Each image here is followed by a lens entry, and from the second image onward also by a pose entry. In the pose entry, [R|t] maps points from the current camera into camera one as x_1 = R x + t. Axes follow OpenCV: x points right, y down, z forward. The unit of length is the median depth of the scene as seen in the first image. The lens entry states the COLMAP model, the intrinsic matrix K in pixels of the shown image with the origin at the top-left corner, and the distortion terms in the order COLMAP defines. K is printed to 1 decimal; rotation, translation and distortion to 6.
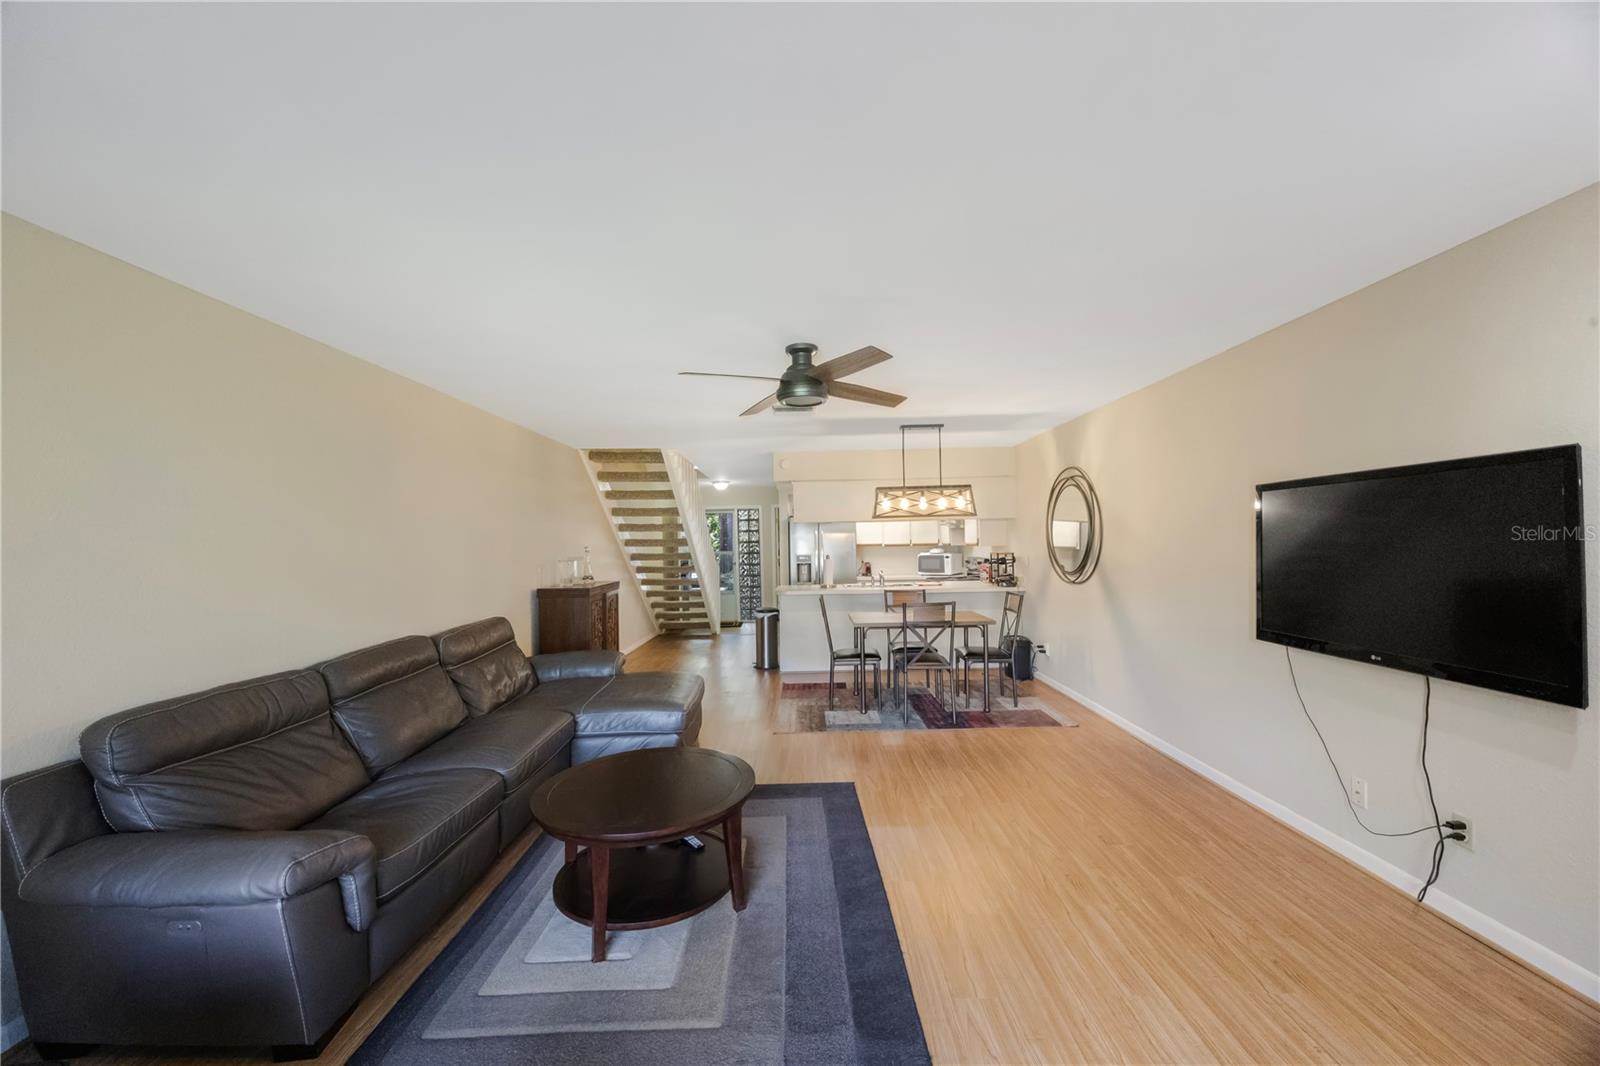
lens RADIAL K [[605.1, 0, 801.9], [0, 605.1, 539.9], [0, 0, 1]] dist [0.000821, -0.000243]
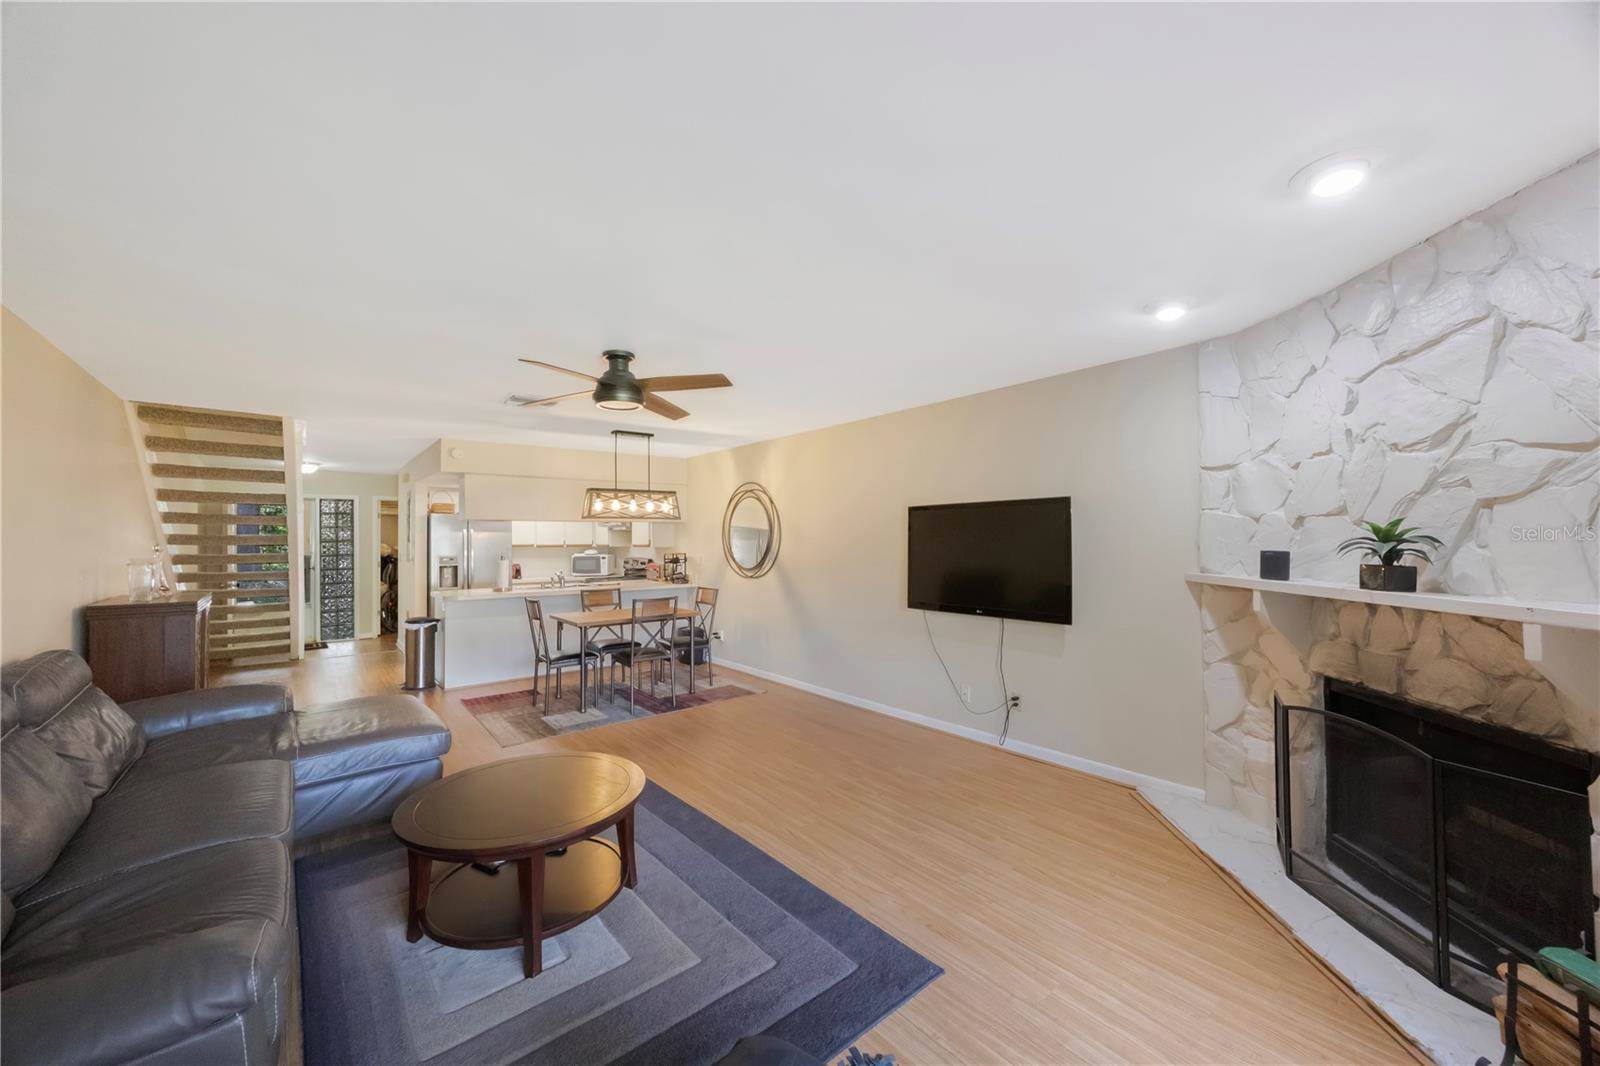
lens RADIAL K [[605.1, 0, 796.4], [0, 605.1, 533.9], [0, 0, 1]] dist [0.000821, -0.000243]
pose [[0.774845, 0.019995, 0.631835, -0.248750], [-0.010660, 0.999771, -0.018566, 0.005267], [-0.632062, 0.007650, 0.774880, -0.002501]]
